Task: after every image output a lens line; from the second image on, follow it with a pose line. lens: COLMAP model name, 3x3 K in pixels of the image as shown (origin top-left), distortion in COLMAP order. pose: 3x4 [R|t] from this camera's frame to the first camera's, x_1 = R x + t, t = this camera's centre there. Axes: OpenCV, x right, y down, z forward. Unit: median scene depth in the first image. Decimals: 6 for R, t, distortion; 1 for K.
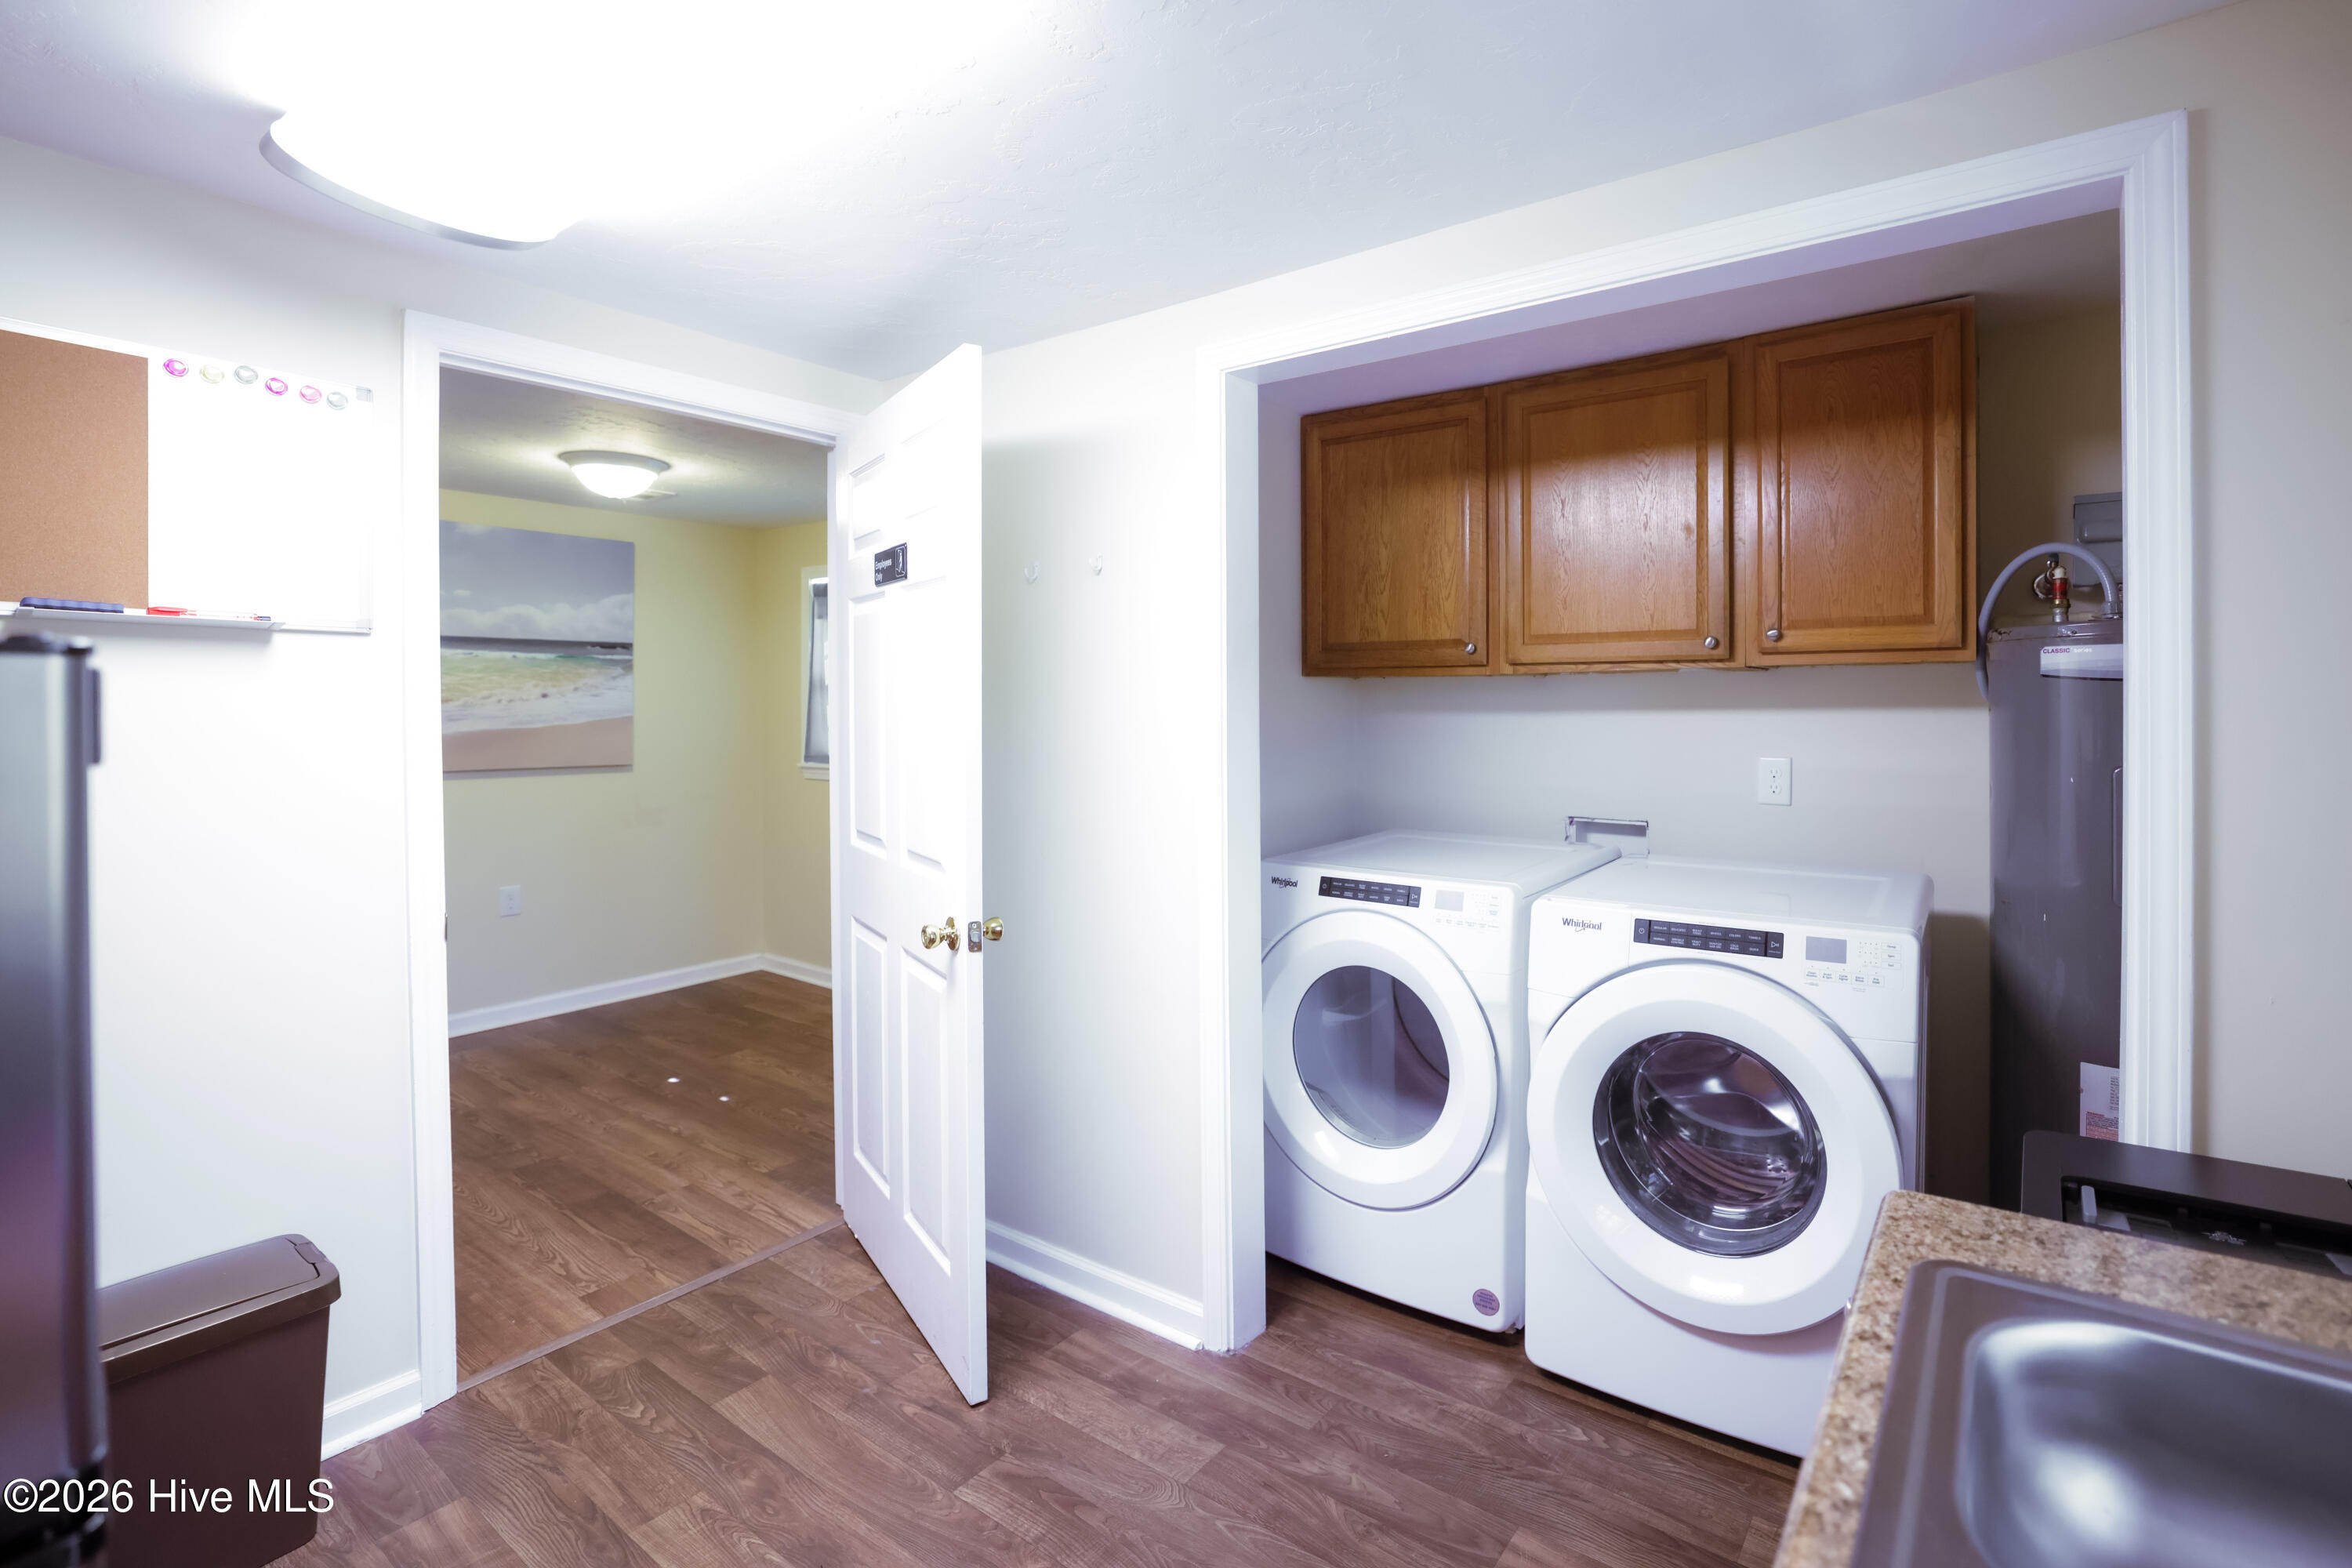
lens RADIAL K [[1073.3, 0, 1183.2], [0, 1073.3, 686.6], [0, 0, 1]] dist [-0.000056, -0.000057]
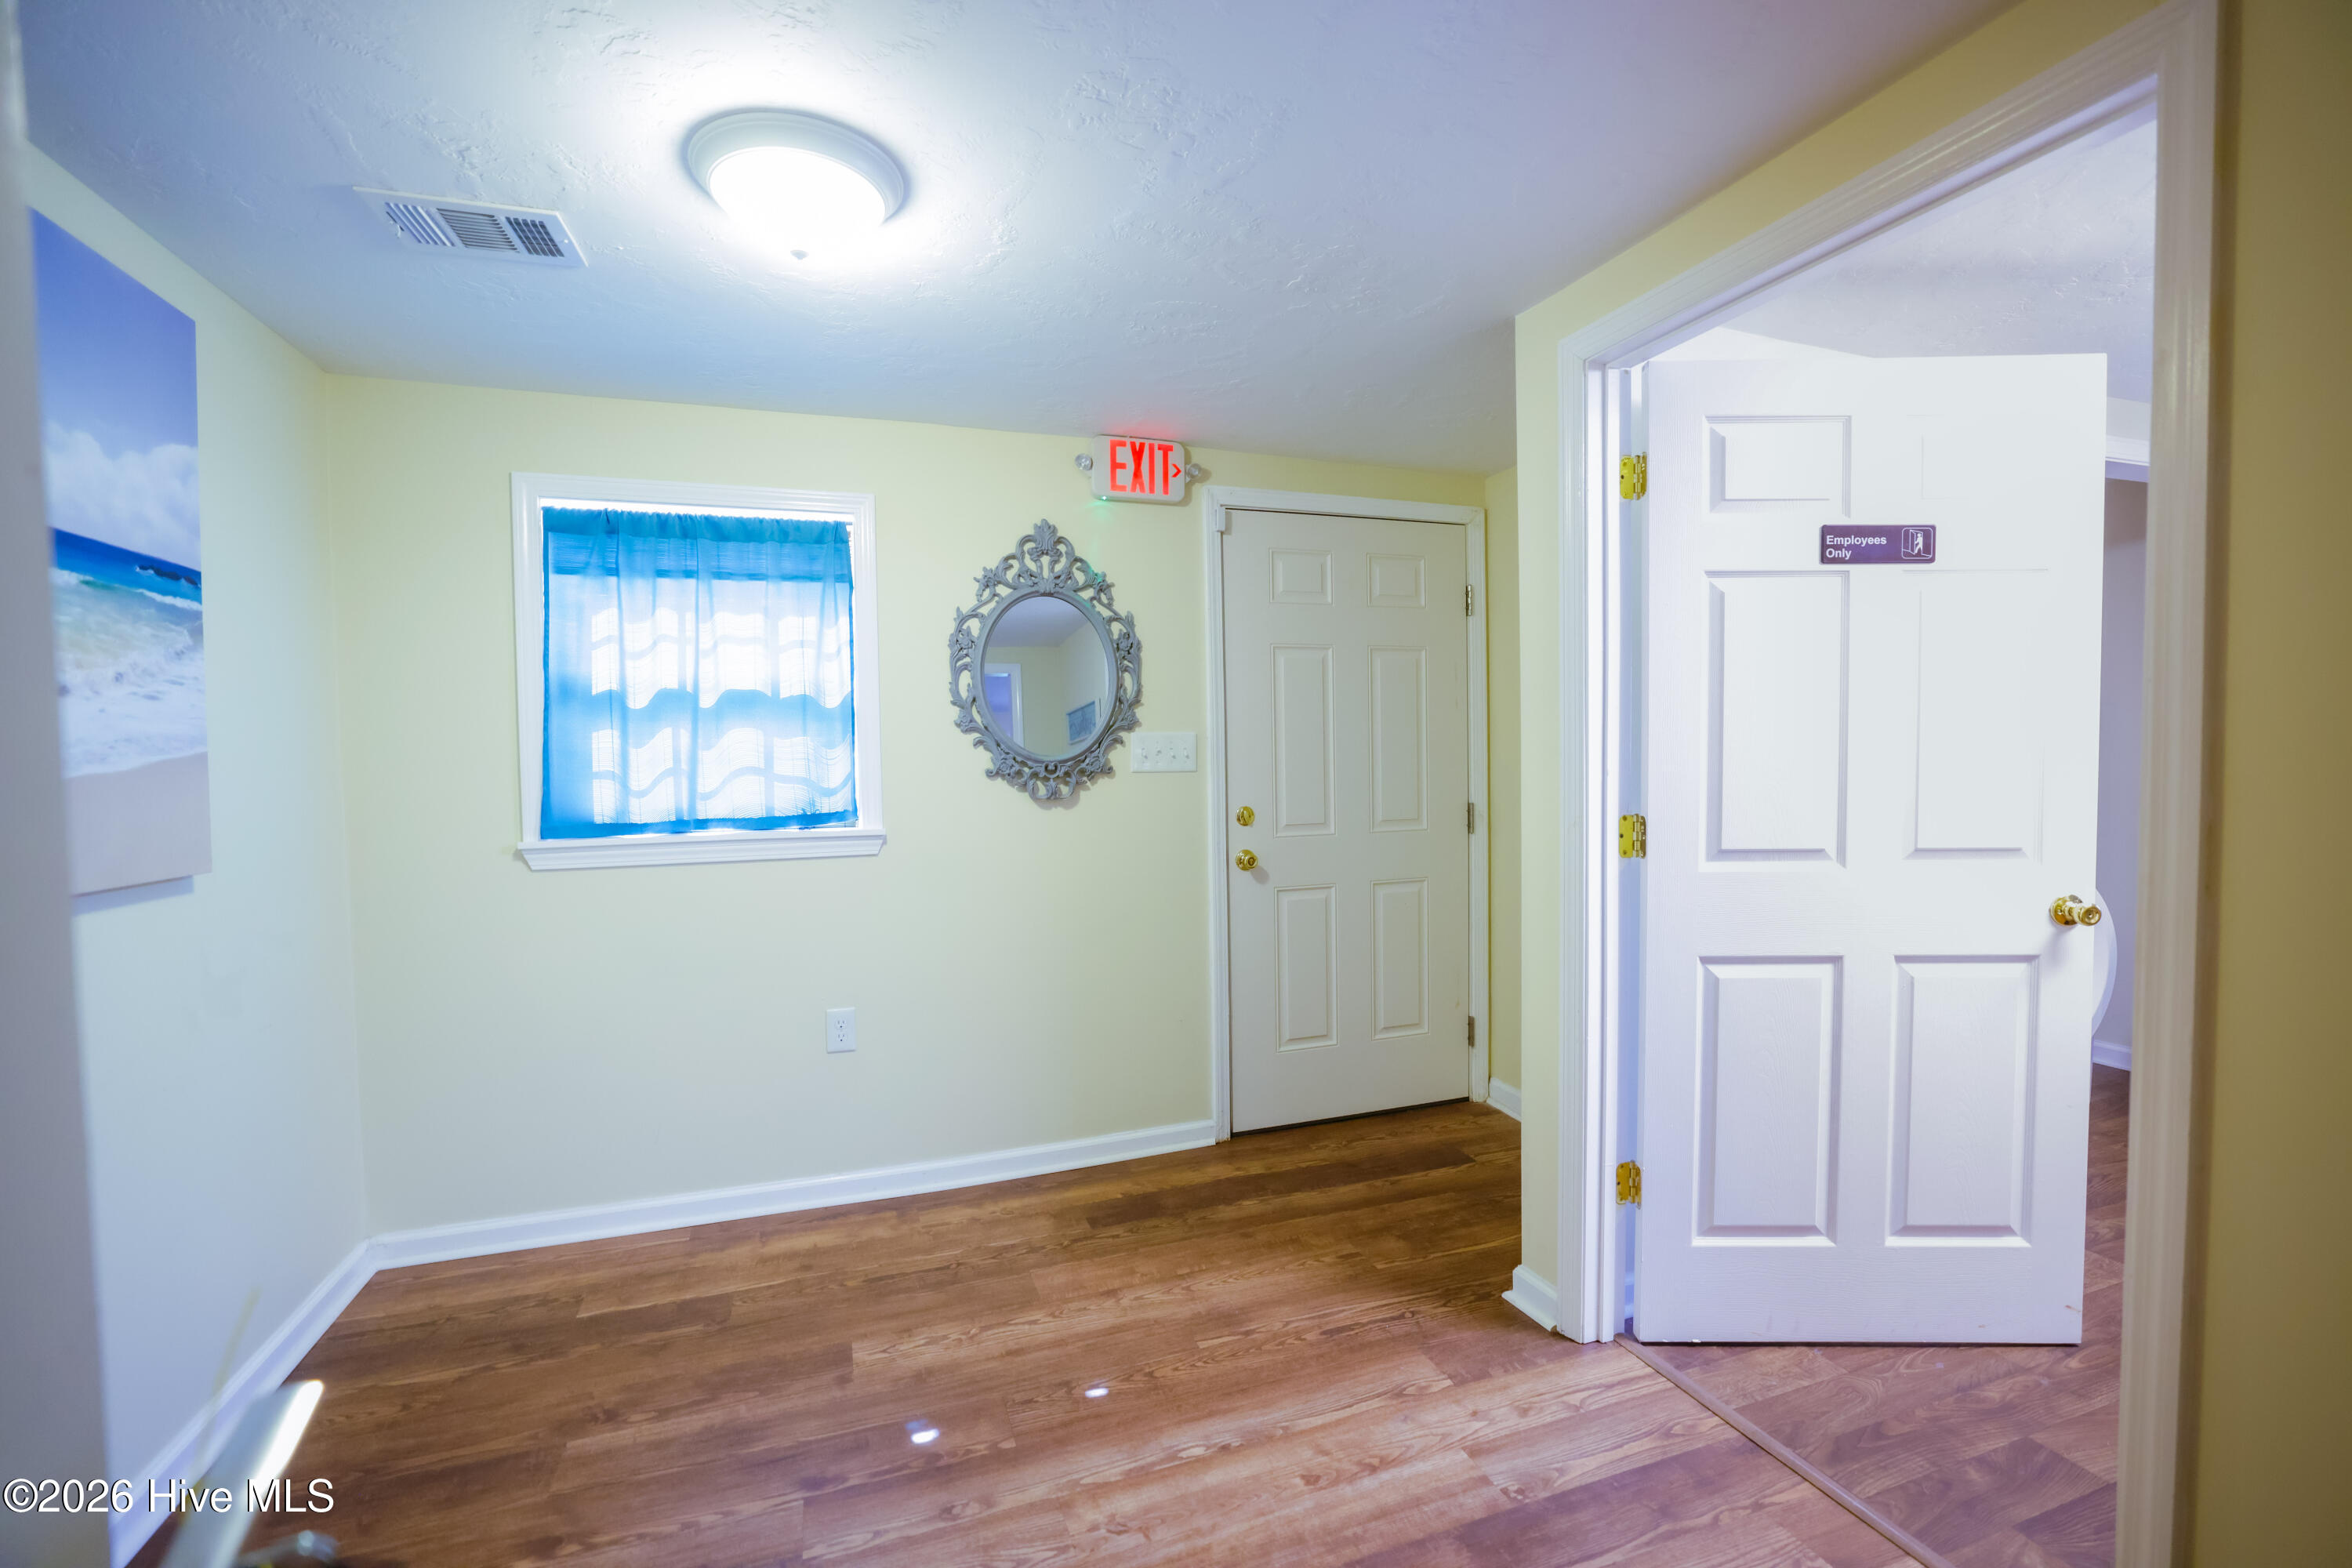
lens RADIAL K [[1015.5, 0, 1171.1], [0, 1015.5, 755.3], [0, 0, 1]] dist [-0.029726, 0.010605]
pose [[0.546658, -0.010598, 0.837289, -1.115598], [0.005515, 0.999944, 0.009056, 0.047865], [-0.837338, -0.000333, 0.546686, 0.873067]]
